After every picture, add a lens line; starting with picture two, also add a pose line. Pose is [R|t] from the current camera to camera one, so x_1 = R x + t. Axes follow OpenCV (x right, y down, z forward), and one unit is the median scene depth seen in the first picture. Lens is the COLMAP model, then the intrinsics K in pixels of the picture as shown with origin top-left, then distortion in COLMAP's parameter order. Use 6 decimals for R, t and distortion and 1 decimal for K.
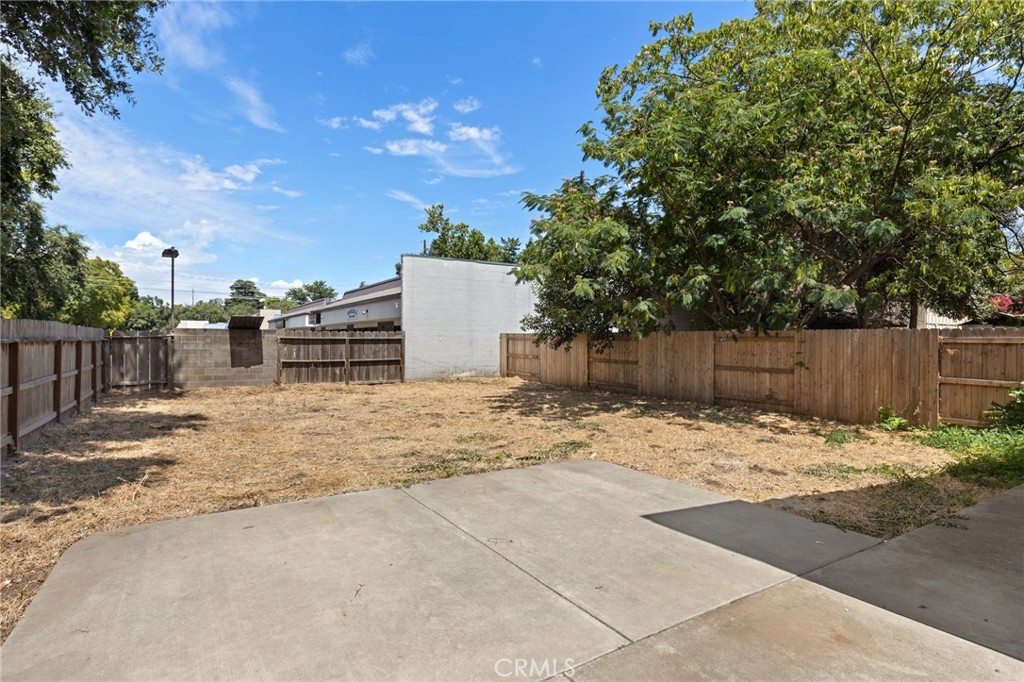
lens RADIAL K [[557.7, 0, 510.8], [0, 557.7, 339.9], [0, 0, 1]] dist [-0.012491, 0.002347]
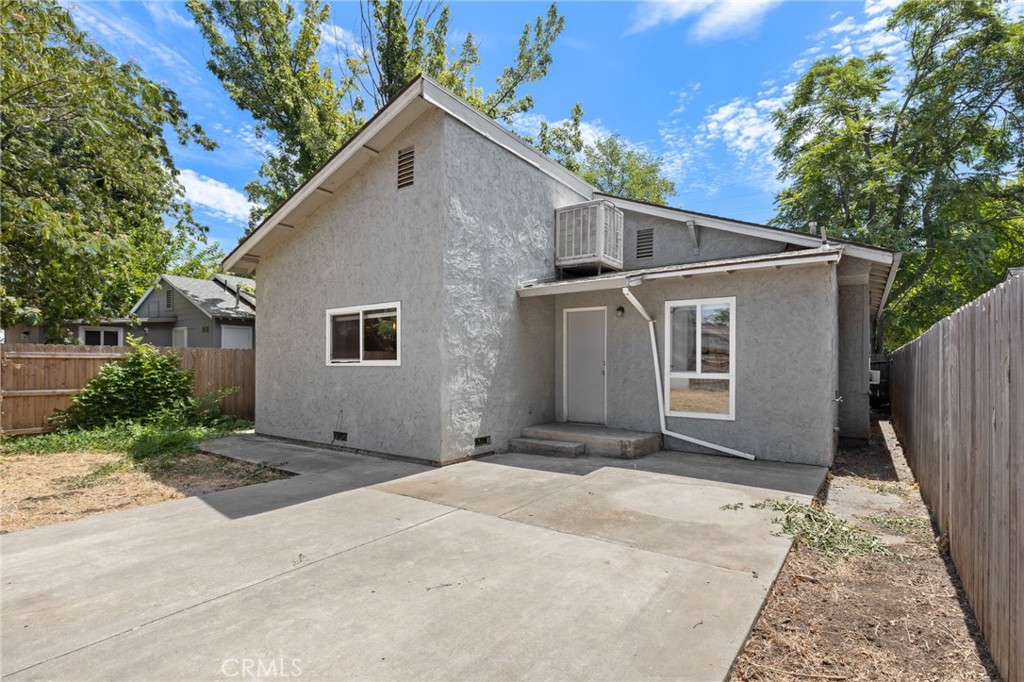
lens RADIAL K [[552.7, 0, 517.3], [0, 552.7, 365.8], [0, 0, 1]] dist [0.022195, 0.000179]
pose [[-0.435301, -0.006793, 0.900260, -0.940863], [-0.005008, 0.999974, 0.005124, 0.017055], [-0.900271, -0.002278, -0.435324, 0.970198]]
